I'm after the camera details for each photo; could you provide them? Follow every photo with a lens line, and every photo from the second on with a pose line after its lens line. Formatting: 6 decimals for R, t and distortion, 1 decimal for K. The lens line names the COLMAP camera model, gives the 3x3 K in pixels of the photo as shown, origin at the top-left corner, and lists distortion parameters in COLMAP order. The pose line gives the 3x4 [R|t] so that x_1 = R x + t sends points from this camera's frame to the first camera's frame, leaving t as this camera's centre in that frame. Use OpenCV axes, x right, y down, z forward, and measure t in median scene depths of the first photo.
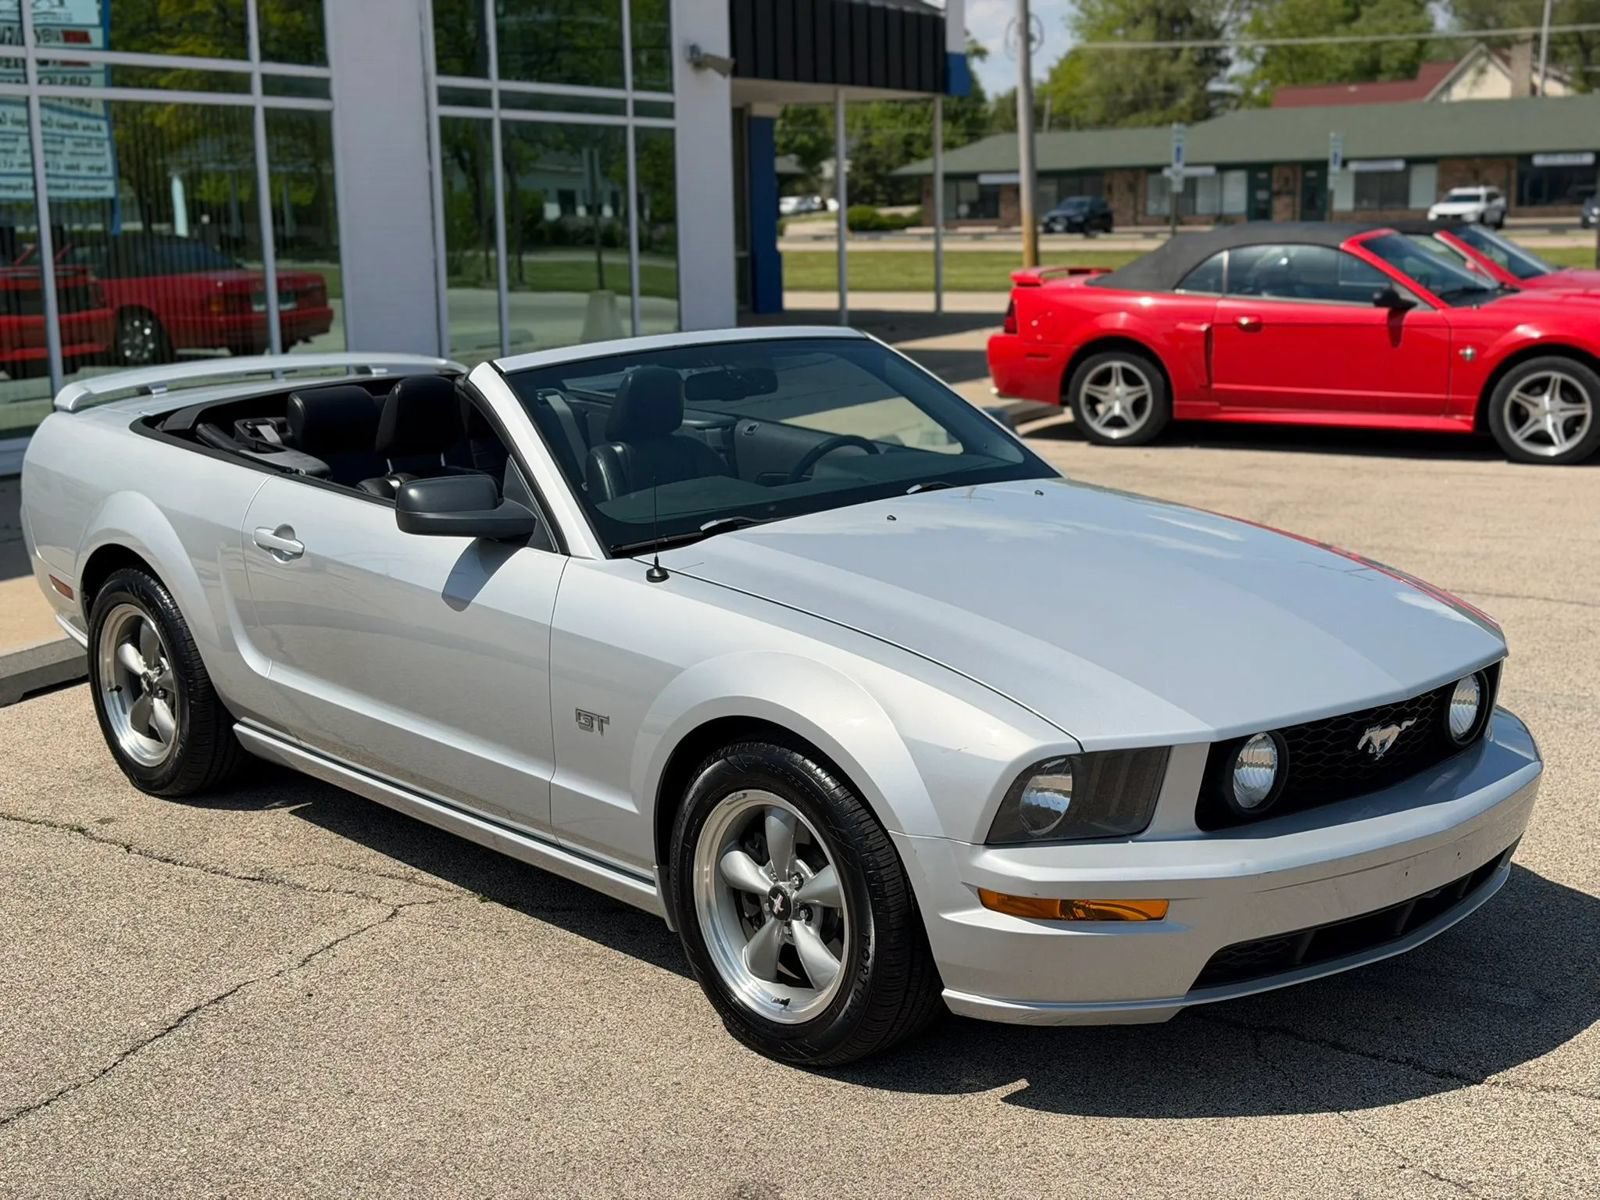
lens RADIAL K [[2296.6, 0, 870.7], [0, 2296.6, 646.5], [0, 0, 1]] dist [0.007763, 0.346343]
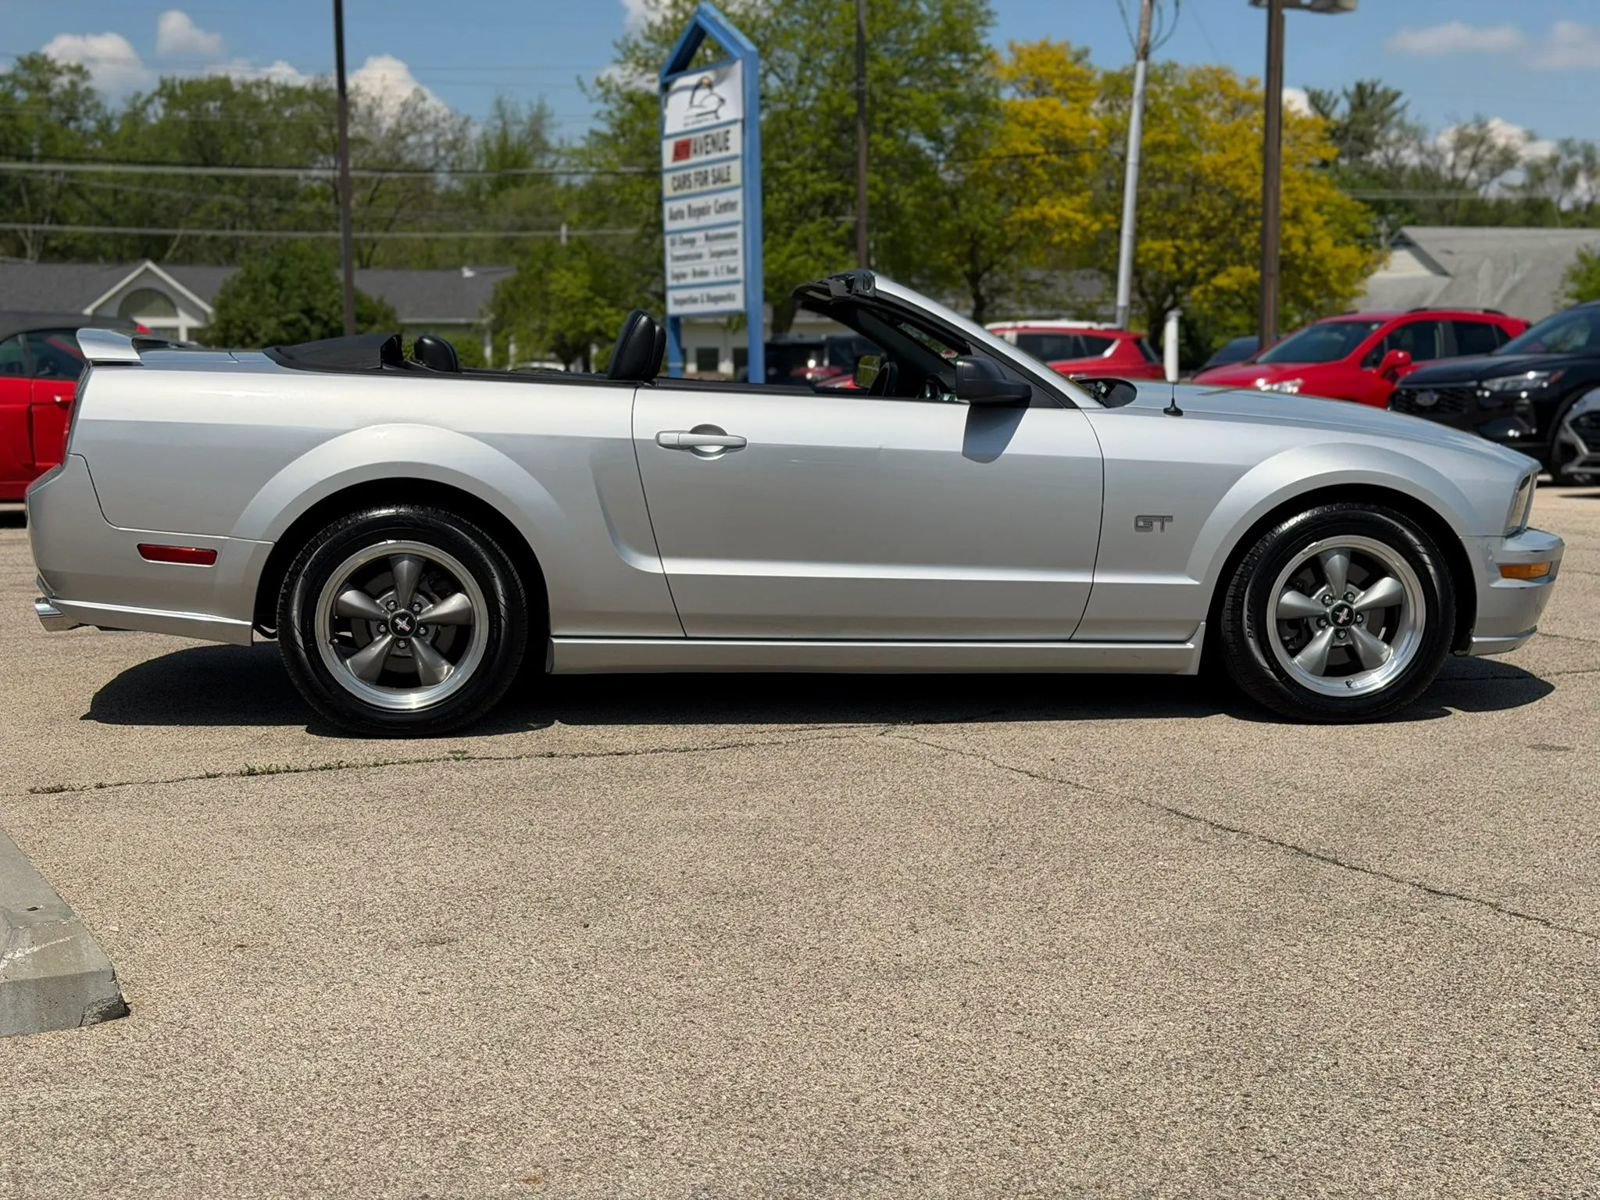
lens RADIAL K [[2215.7, 0, 793.4], [0, 2215.7, 601.7], [0, 0, 1]] dist [0.152514, -0.216866]
pose [[0.595242, -0.075513, 0.799990, -0.514397], [0.159258, 0.986912, -0.025341, 0.030979], [-0.787606, 0.142489, 0.599477, 0.156492]]
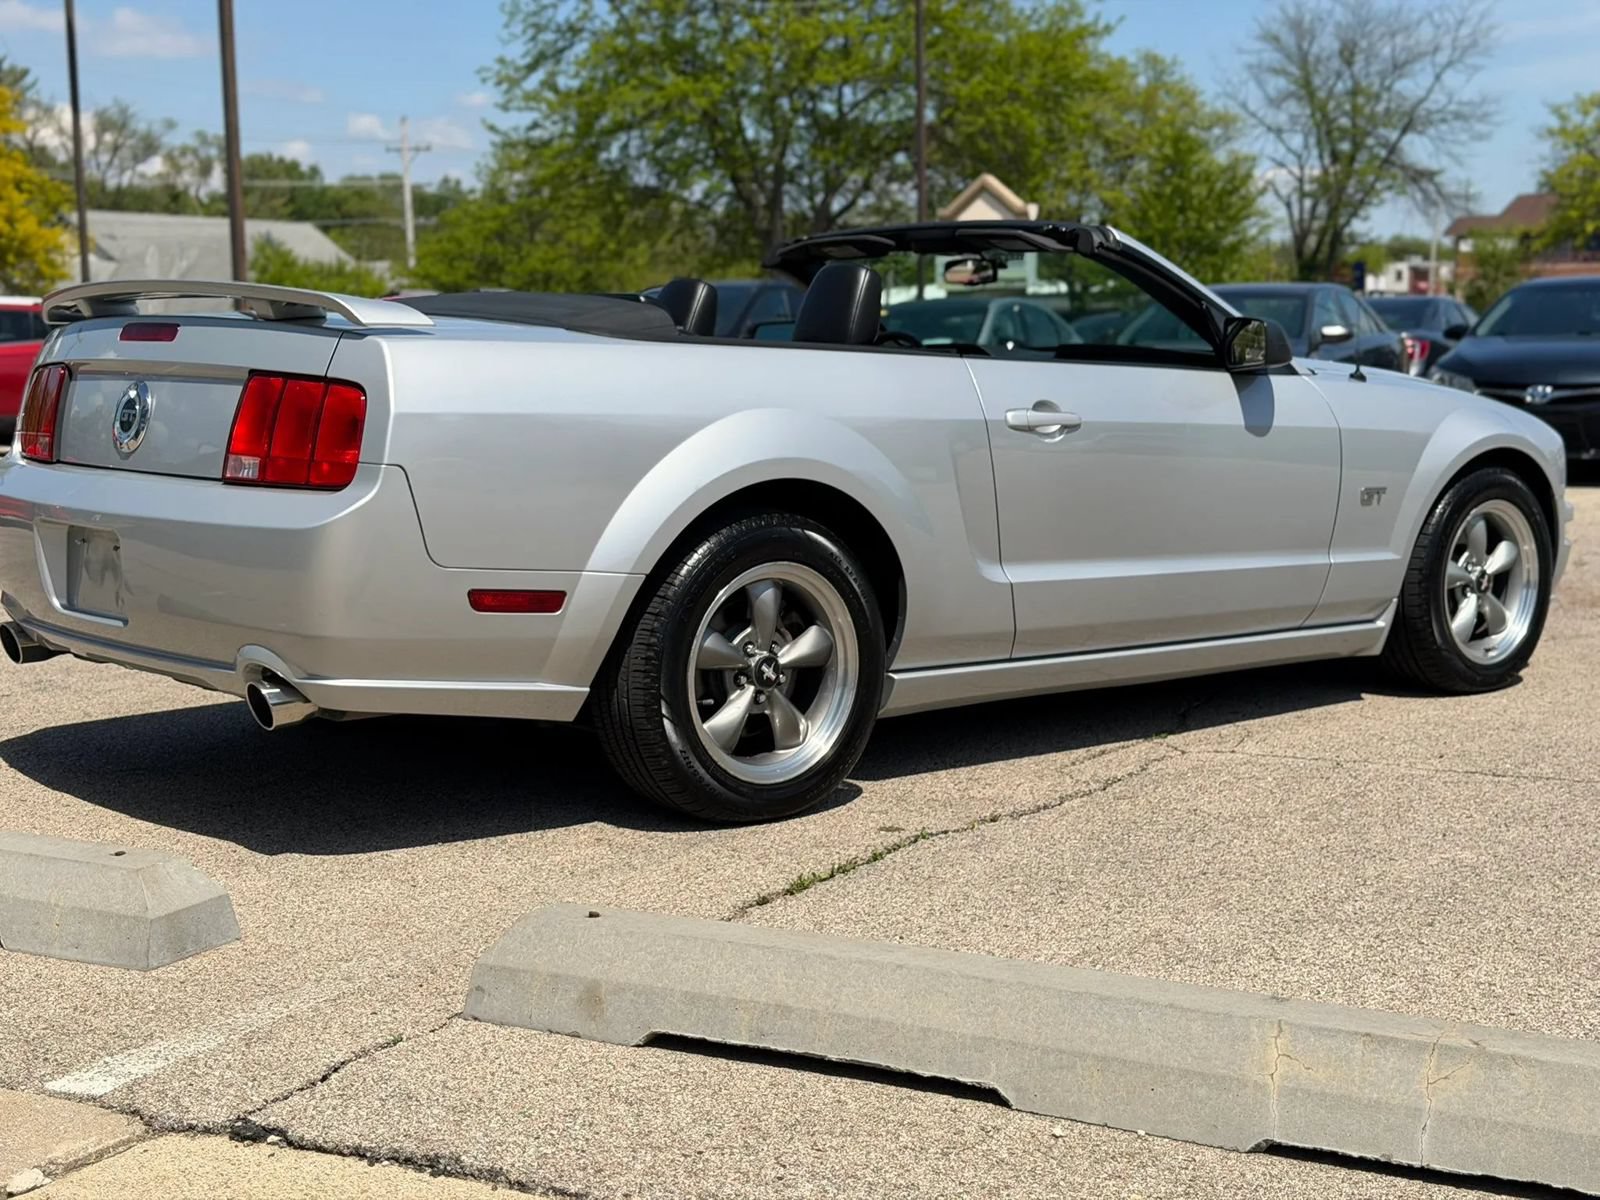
lens RADIAL K [[2215.7, 0, 793.4], [0, 2215.7, 601.7], [0, 0, 1]] dist [0.152514, -0.216866]
pose [[0.046823, -0.104949, 0.993375, -0.541130], [0.213012, 0.972640, 0.092719, -0.036624], [-0.975927, 0.207259, 0.067897, 0.494447]]
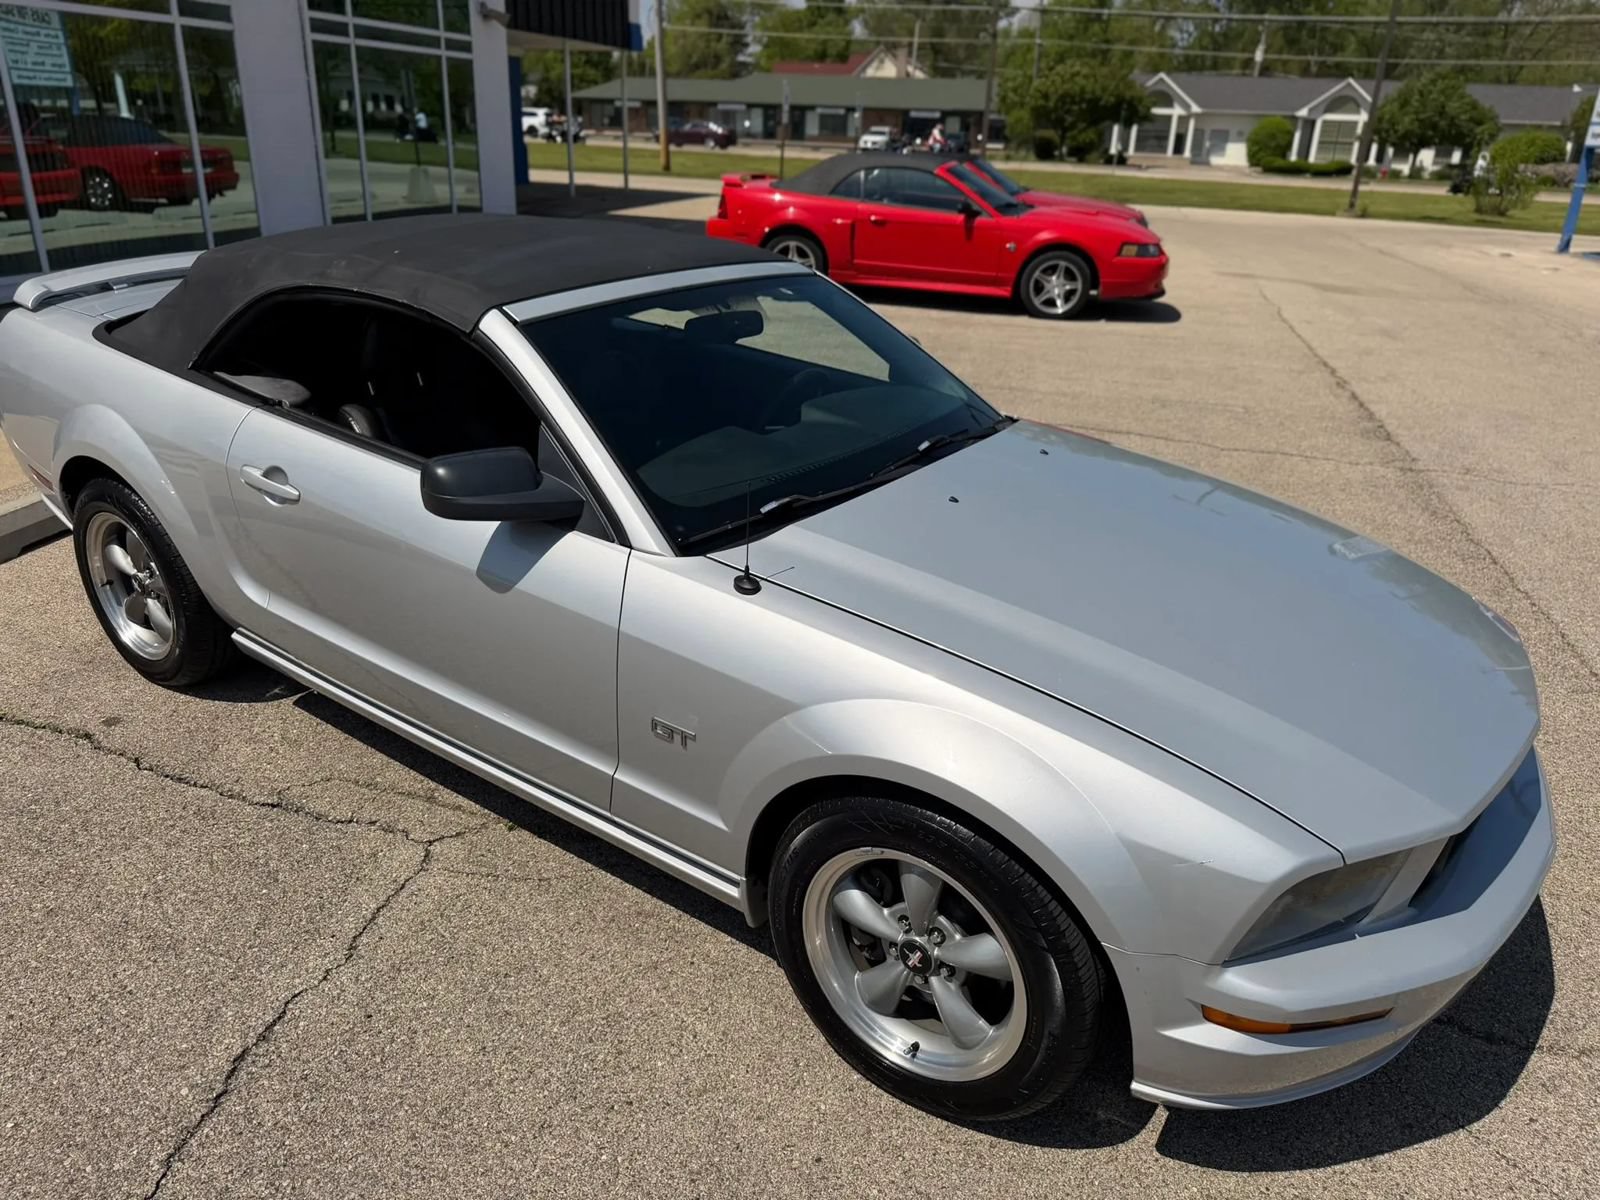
lens RADIAL K [[1125.7, 0, 807.0], [0, 1125.7, 604.2], [0, 0, 1]] dist [0.004993, -0.015811]
pose [[0.973653, -0.034238, 0.225448, -0.067563], [-0.014709, 0.977175, 0.211926, -0.046867], [-0.227558, -0.209659, 0.950926, 0.224335]]
